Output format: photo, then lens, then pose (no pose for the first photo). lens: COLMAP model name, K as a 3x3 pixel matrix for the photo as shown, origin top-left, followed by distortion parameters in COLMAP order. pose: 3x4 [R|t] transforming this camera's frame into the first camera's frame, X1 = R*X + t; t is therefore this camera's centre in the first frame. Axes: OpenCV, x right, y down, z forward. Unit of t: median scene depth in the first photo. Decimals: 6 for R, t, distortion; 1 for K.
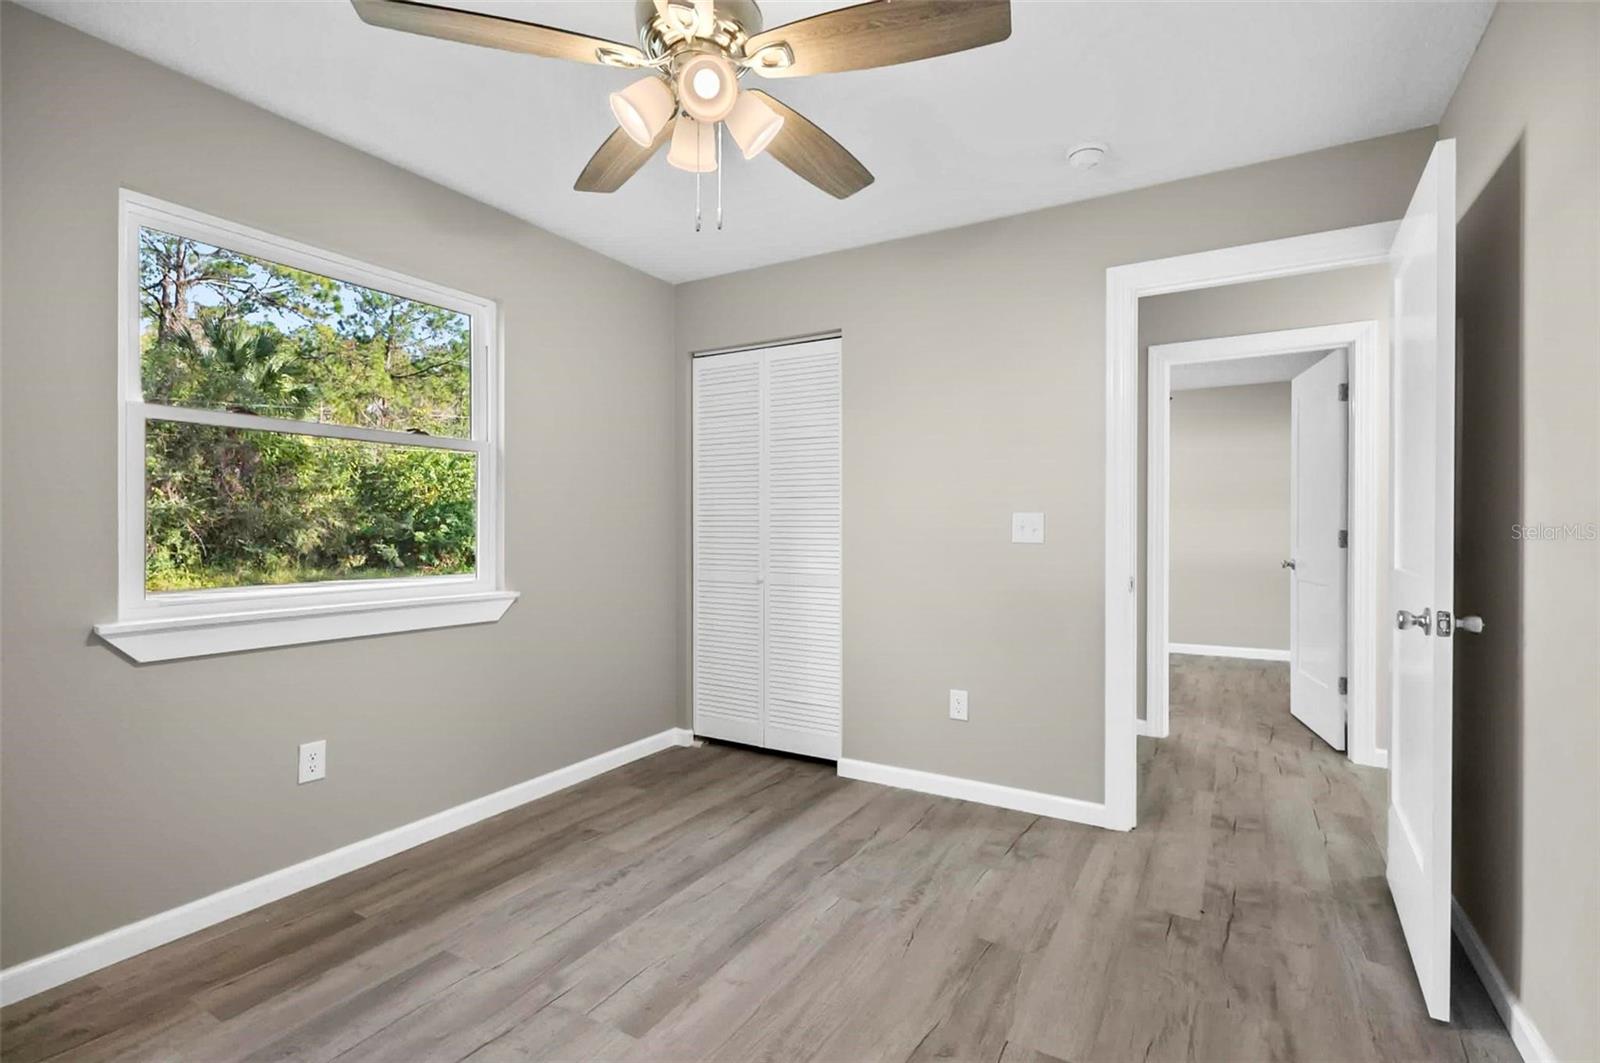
lens RADIAL K [[739.5, 0, 809.7], [0, 739.5, 525.1], [0, 0, 1]] dist [0.000889, 0.000475]
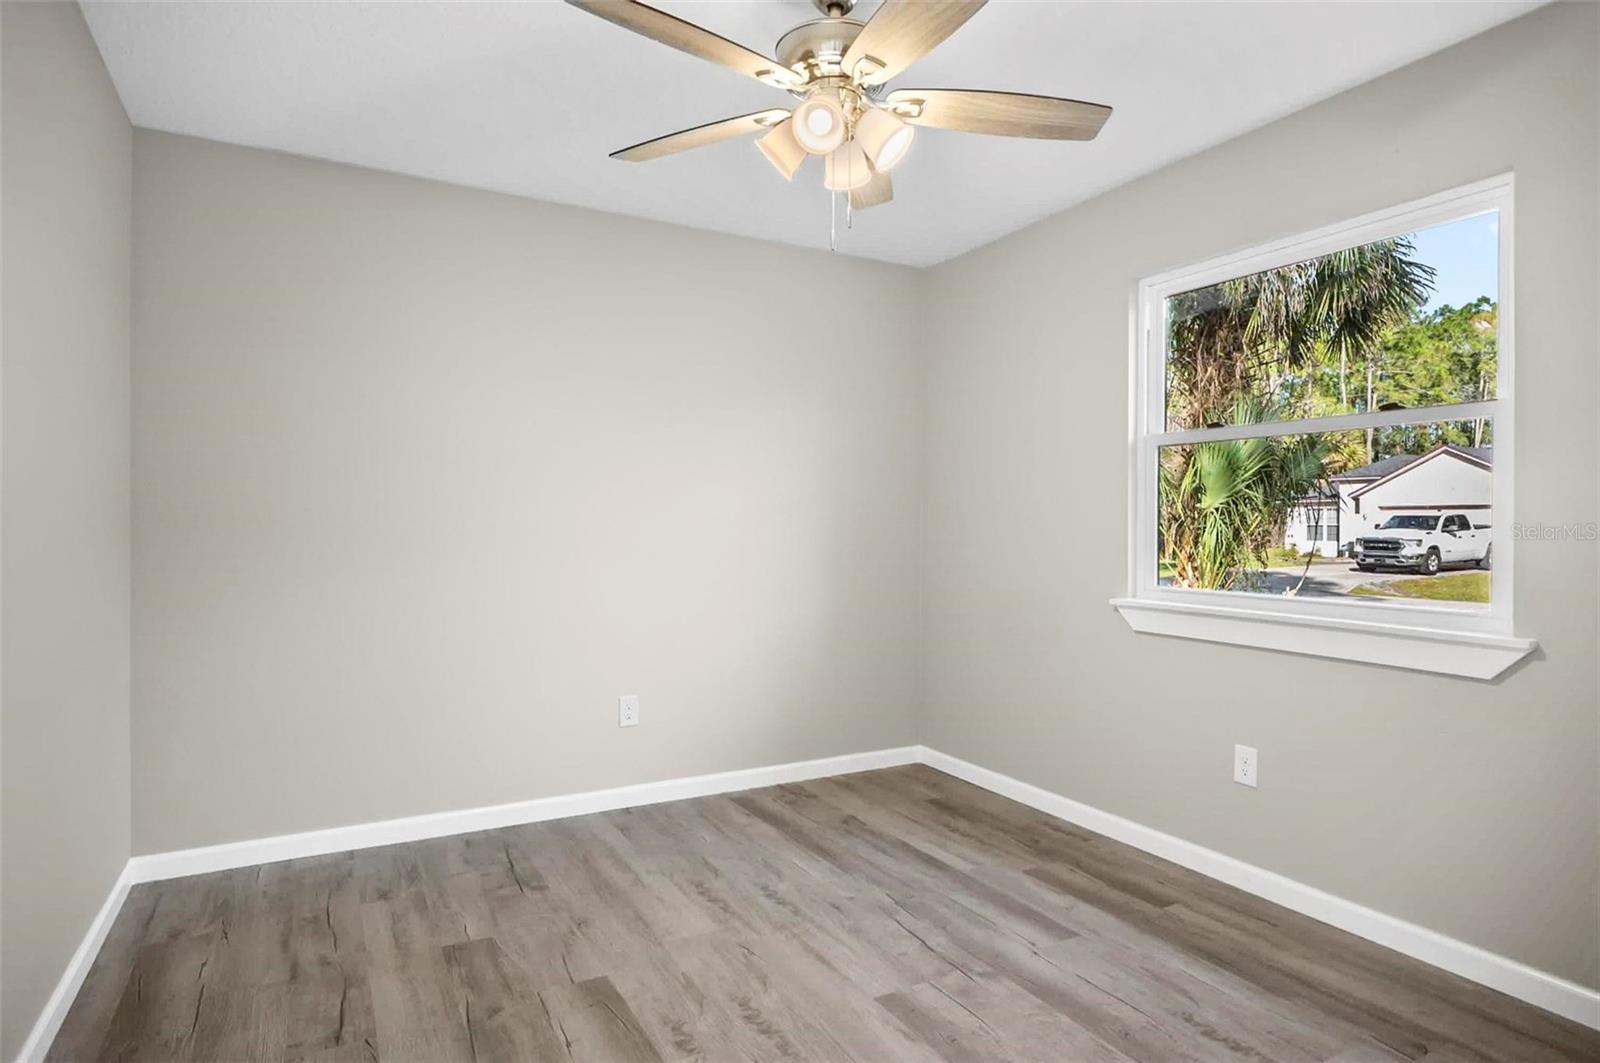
lens RADIAL K [[880.0, 0, 810.8], [0, 880.0, 538.7], [0, 0, 1]] dist [-0.003483, -0.000434]
pose [[-0.516763, 0.004701, -0.856115, 0.840577], [-0.004892, 0.999952, 0.008443, 0.008538], [0.856114, 0.008551, -0.516716, 1.448885]]
